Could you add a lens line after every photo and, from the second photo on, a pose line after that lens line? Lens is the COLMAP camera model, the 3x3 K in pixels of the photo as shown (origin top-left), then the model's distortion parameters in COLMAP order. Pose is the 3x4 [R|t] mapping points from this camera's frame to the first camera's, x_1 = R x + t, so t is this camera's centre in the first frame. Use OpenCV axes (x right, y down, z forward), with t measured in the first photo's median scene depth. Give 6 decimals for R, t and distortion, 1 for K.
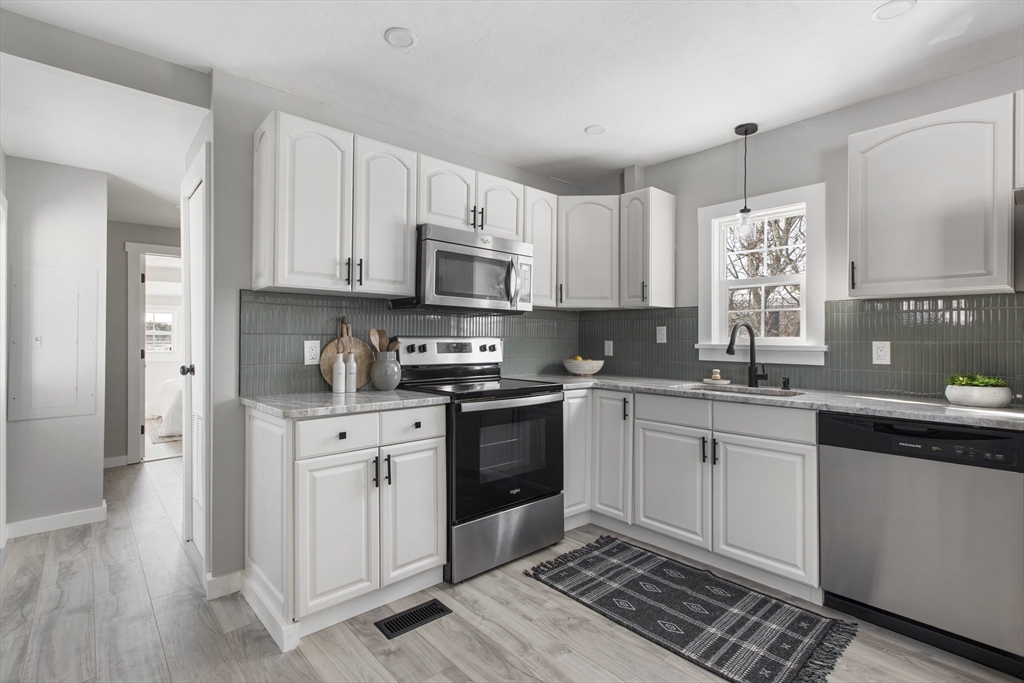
lens RADIAL K [[454.5, 0, 508.4], [0, 454.5, 341.3], [0, 0, 1]] dist [0.013466, -0.001106]
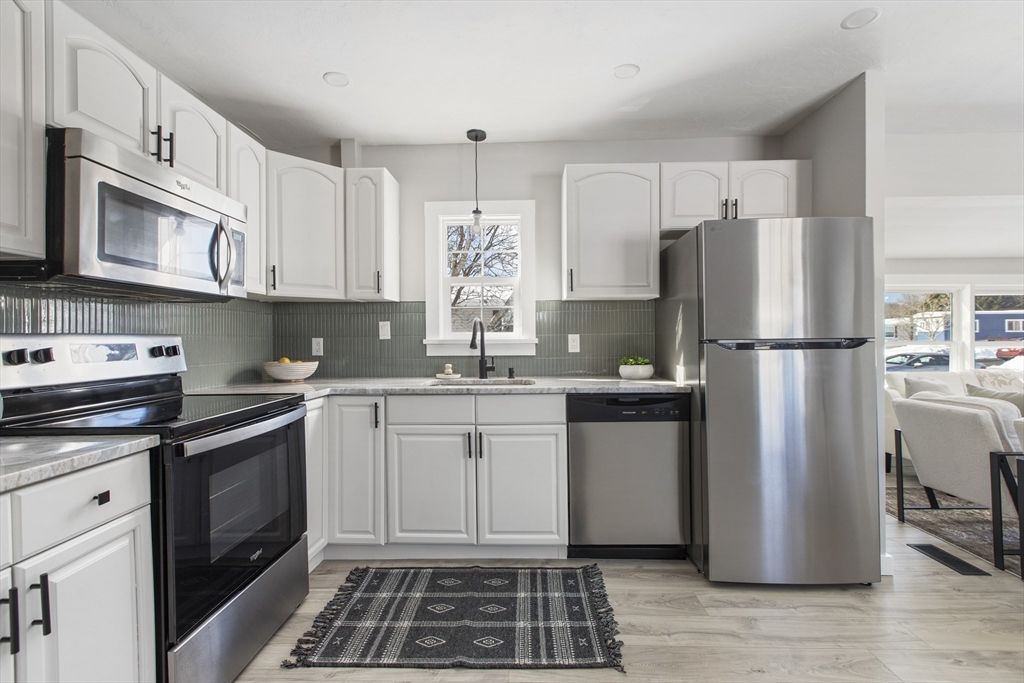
lens RADIAL K [[454.5, 0, 515.0], [0, 454.5, 337.7], [0, 0, 1]] dist [0.013466, -0.001106]
pose [[0.710243, -0.015483, 0.703787, -0.186498], [0.016763, 0.999847, 0.005079, 0.000559], [-0.703757, 0.008191, 0.710393, 0.217097]]
